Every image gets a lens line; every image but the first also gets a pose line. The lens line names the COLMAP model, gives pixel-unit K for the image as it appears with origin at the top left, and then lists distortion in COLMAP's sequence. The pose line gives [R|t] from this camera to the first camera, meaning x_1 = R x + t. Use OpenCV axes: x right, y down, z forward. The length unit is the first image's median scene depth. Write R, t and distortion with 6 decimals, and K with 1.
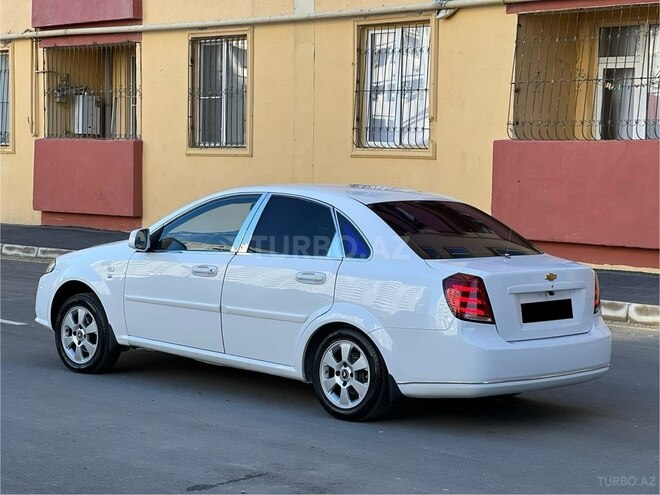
lens RADIAL K [[1459.8, 0, 321.6], [0, 1459.8, 248.0], [0, 0, 1]] dist [-0.012616, 3.287098]
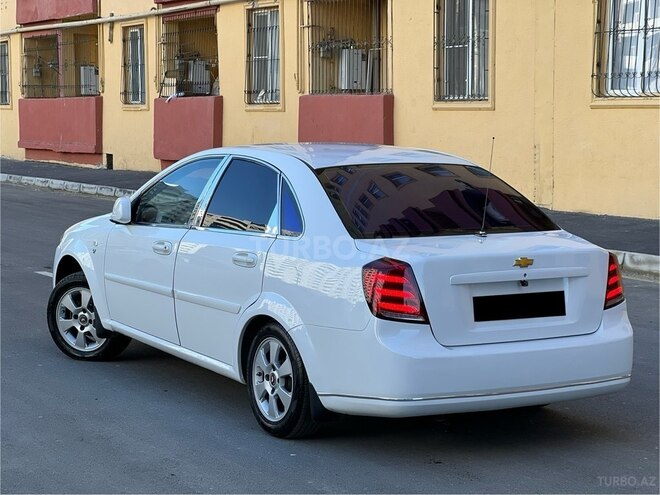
lens RADIAL K [[1459.8, 0, 321.6], [0, 1459.8, 248.0], [0, 0, 1]] dist [-0.012616, 3.287098]
pose [[0.963095, 0.009143, -0.269006, 0.105665], [-0.000874, 0.999524, 0.030844, -0.004614], [0.269160, -0.029471, 0.962645, 0.093818]]
